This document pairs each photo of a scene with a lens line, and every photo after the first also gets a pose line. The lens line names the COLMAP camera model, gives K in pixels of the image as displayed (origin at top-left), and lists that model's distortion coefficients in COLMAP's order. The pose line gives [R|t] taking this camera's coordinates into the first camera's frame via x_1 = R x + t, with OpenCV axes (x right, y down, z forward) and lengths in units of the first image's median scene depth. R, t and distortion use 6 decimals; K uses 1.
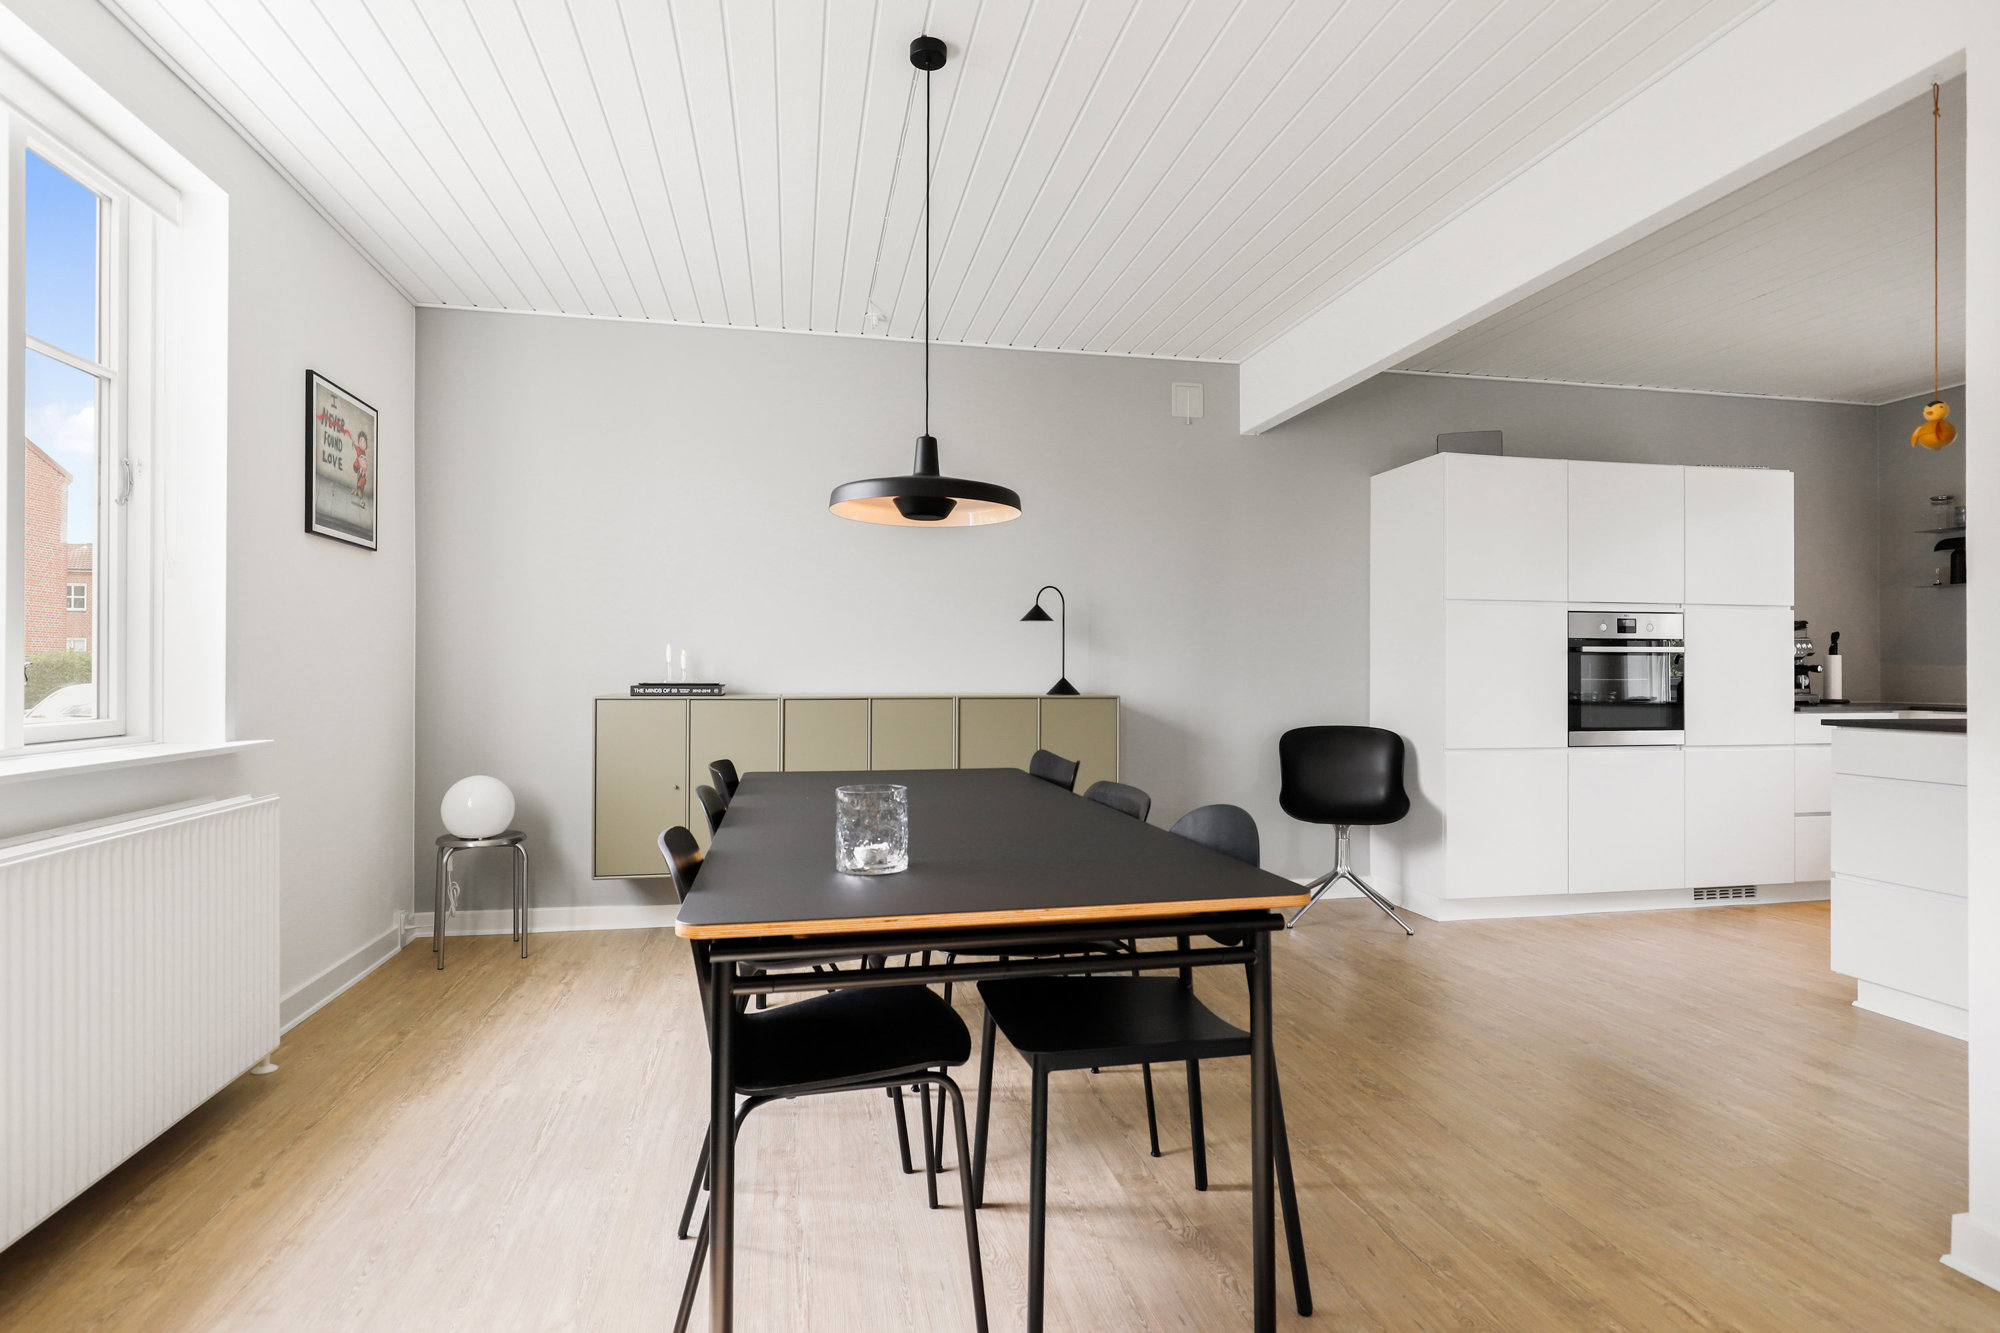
lens RADIAL K [[1005.3, 0, 1007.5], [0, 1005.3, 676.7], [0, 0, 1]] dist [-0.000412, -0.000182]
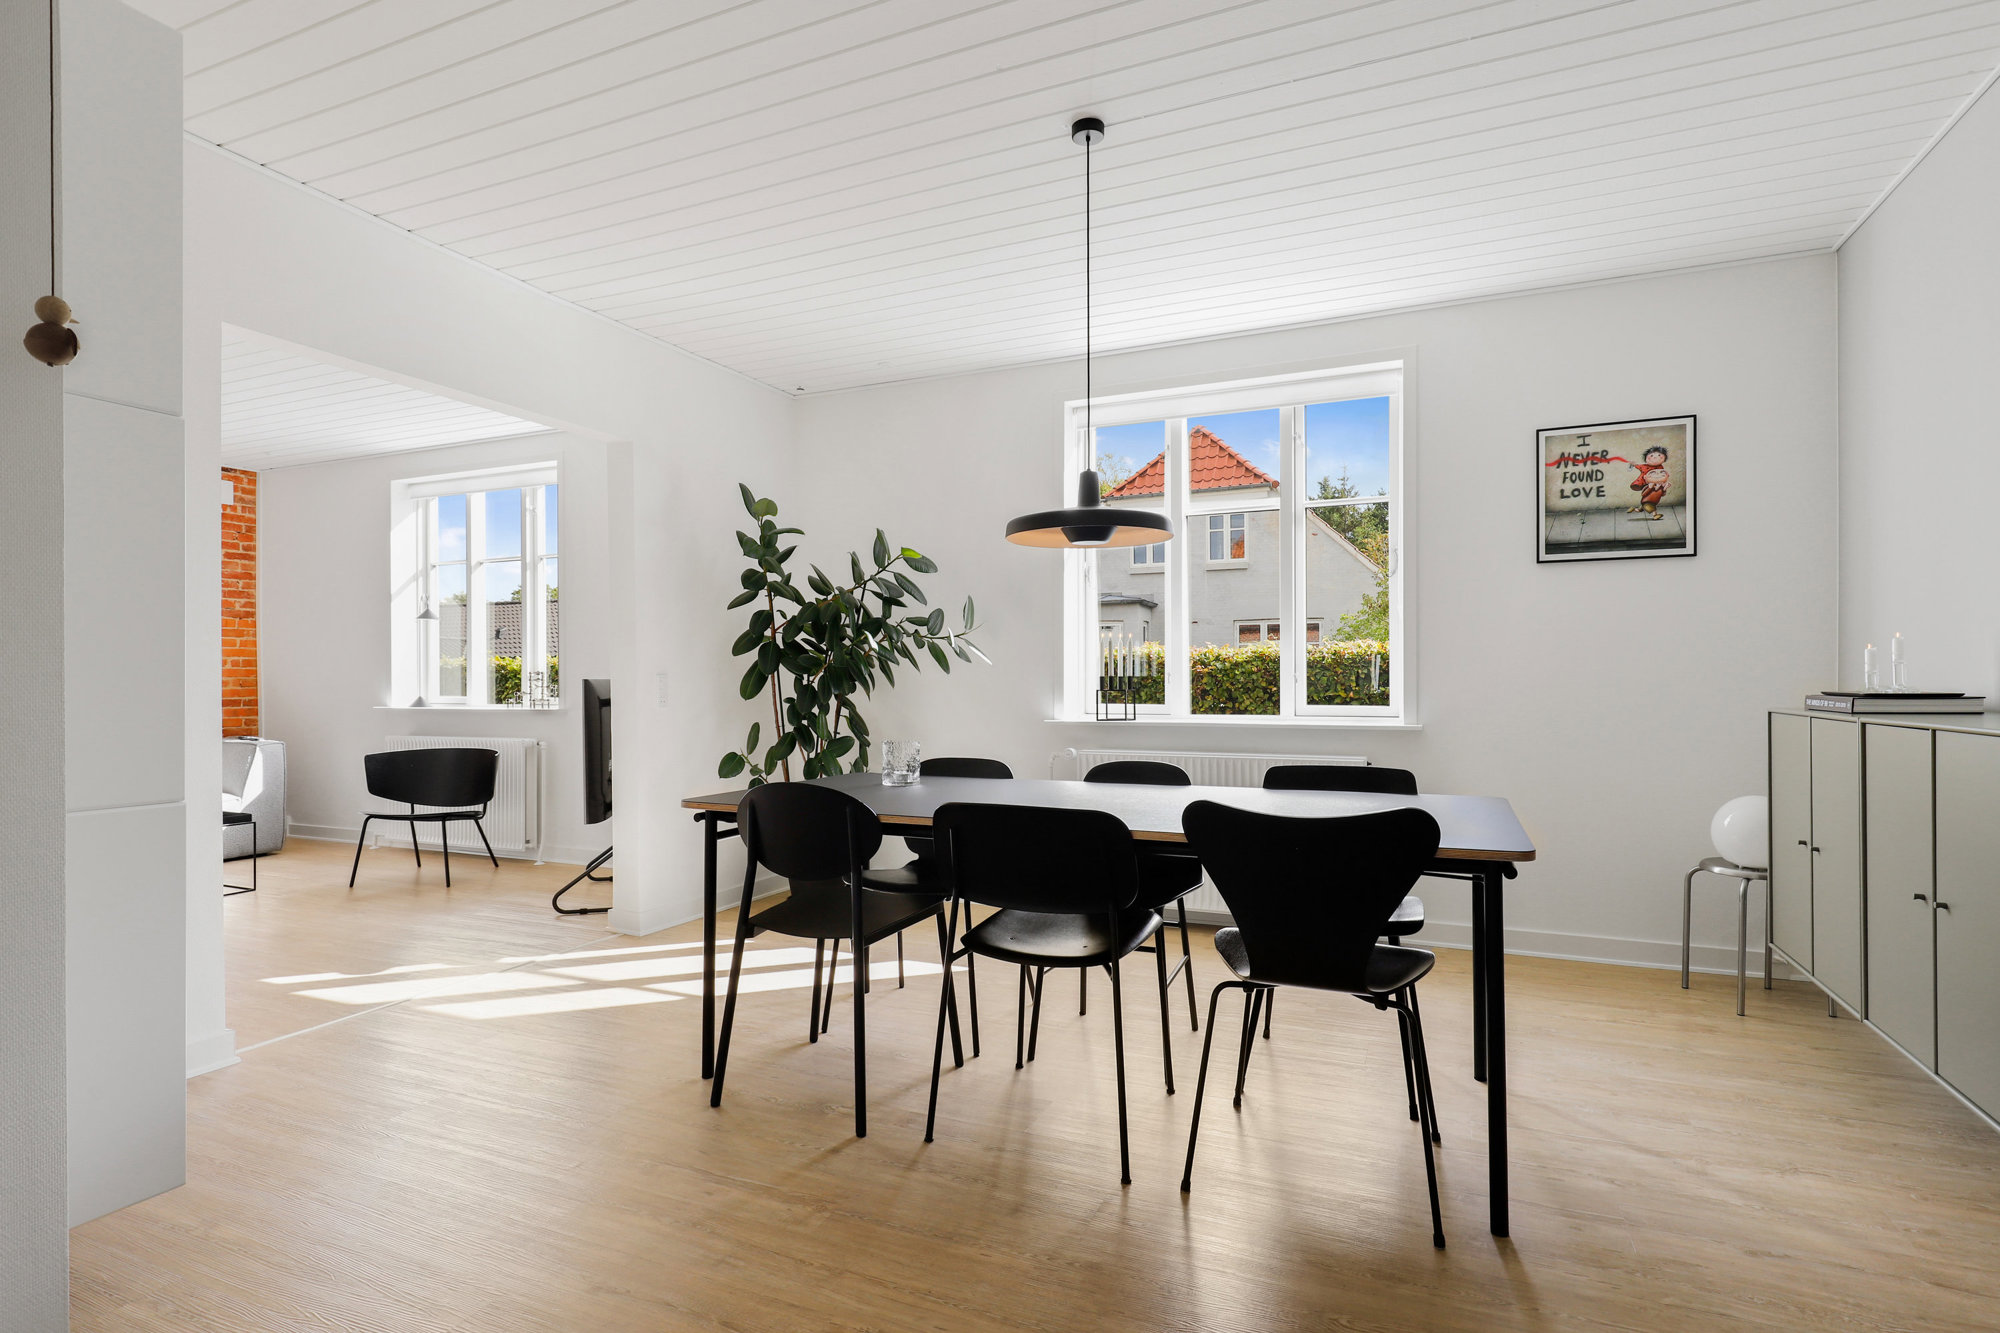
lens RADIAL K [[1005.3, 0, 1011.3], [0, 1005.3, 676.5], [0, 0, 1]] dist [-0.000412, -0.000182]
pose [[-0.582805, -0.006427, -0.812587, 0.454385], [0.002279, 0.999952, -0.009544, 0.001968], [0.812609, -0.007414, -0.582762, 0.804110]]
